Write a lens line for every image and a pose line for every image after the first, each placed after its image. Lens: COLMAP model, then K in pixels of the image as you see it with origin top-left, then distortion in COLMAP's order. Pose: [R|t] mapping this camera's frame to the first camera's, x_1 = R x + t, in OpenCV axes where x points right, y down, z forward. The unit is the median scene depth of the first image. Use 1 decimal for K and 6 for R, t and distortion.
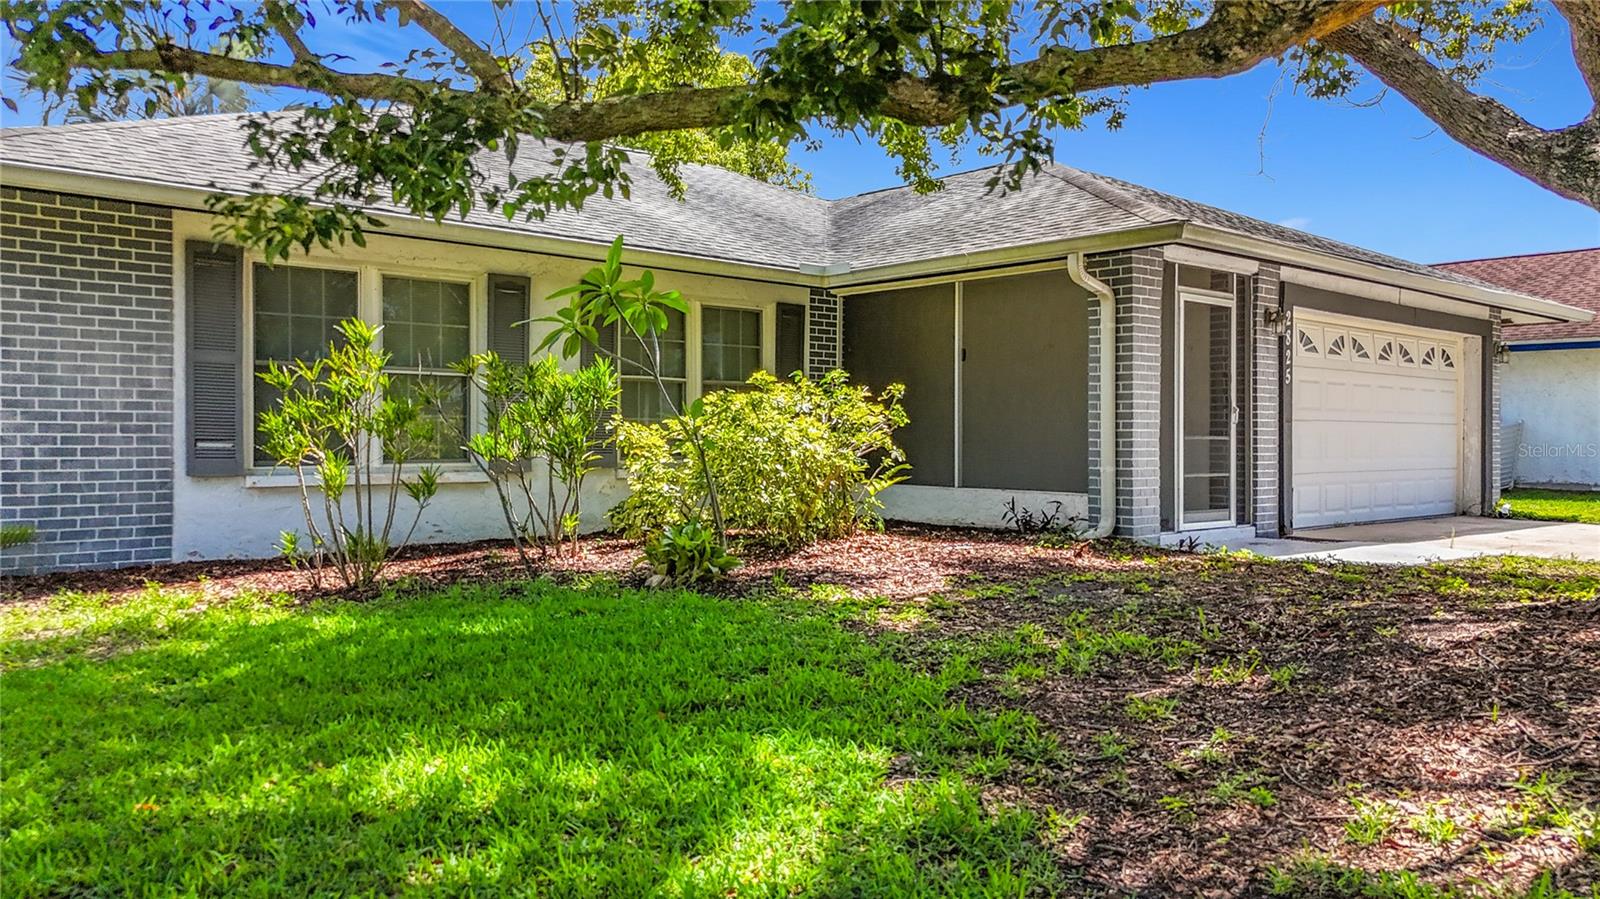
lens RADIAL K [[1206.4, 0, 800.0], [0, 1206.4, 449.5], [0, 0, 1]] dist [0.078981, 0.000504]
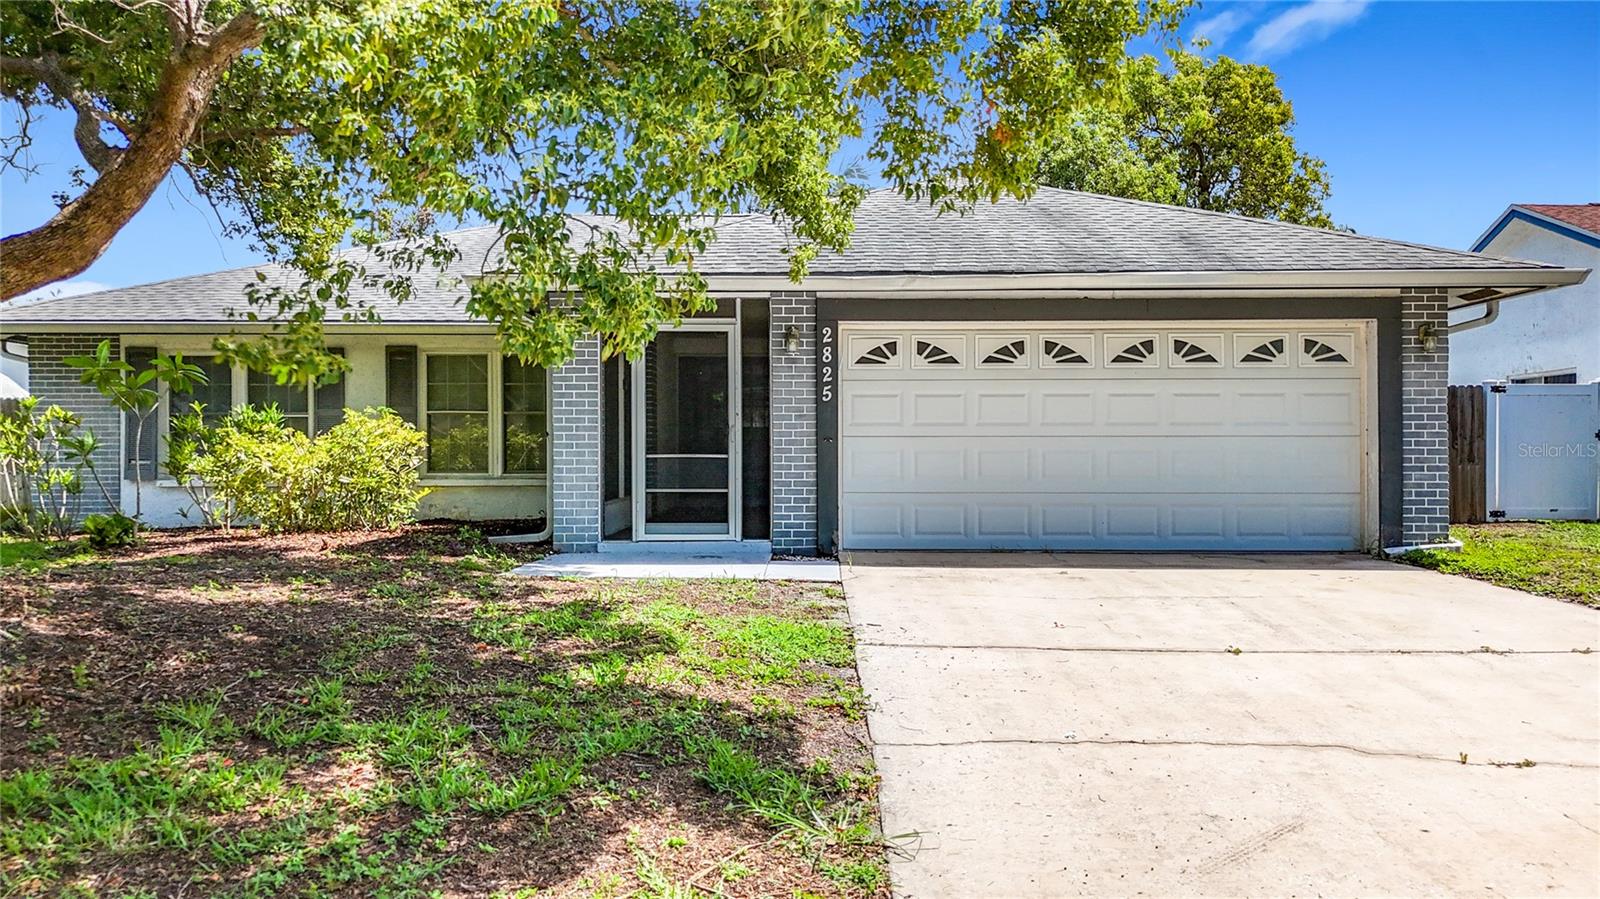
lens RADIAL K [[1206.4, 0, 800.0], [0, 1206.4, 449.5], [0, 0, 1]] dist [0.078981, 0.000504]
pose [[0.726635, -0.006270, -0.686995, 1.165048], [-0.001666, 0.999939, -0.010889, -0.003391], [0.687022, 0.009057, 0.726580, 0.300497]]
